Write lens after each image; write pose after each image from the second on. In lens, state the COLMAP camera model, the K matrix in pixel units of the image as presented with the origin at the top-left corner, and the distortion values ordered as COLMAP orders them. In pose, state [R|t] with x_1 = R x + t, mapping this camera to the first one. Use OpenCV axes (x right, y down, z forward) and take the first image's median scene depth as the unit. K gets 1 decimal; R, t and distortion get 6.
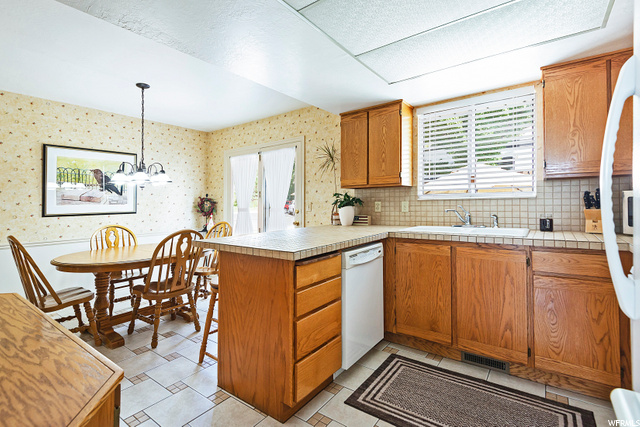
lens RADIAL K [[307.3, 0, 316.7], [0, 307.3, 199.0], [0, 0, 1]] dist [0.000695, 0.000043]
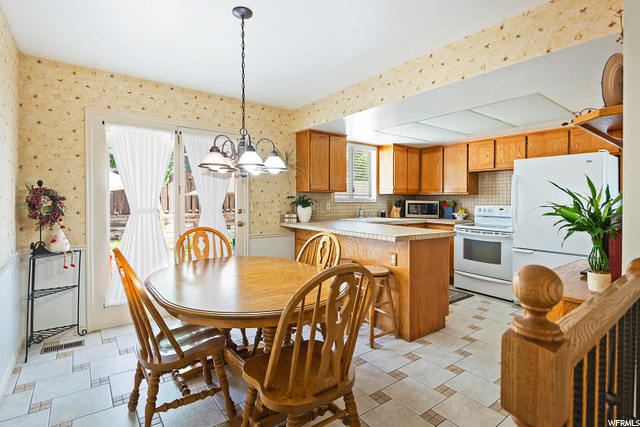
lens RADIAL K [[311.6, 0, 309.5], [0, 311.6, 200.6], [0, 0, 1]] dist [0.035273, -0.024188]
pose [[0.286794, 0.014626, 0.957881, -1.132431], [-0.029706, 0.999538, -0.006368, 0.009286], [-0.957532, -0.026628, 0.287096, 0.670924]]
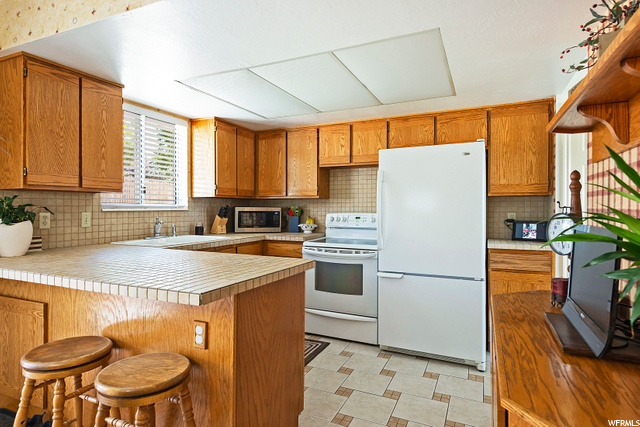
lens RADIAL K [[363.4, 0, 317.2], [0, 363.4, 202.2], [0, 0, 1]] dist [0.026013, 0.000018]
pose [[-0.213815, 0.029229, 0.976437, -0.698071], [-0.015873, 0.999316, -0.033389, 0.003496], [-0.976745, -0.022638, -0.213205, 0.649201]]
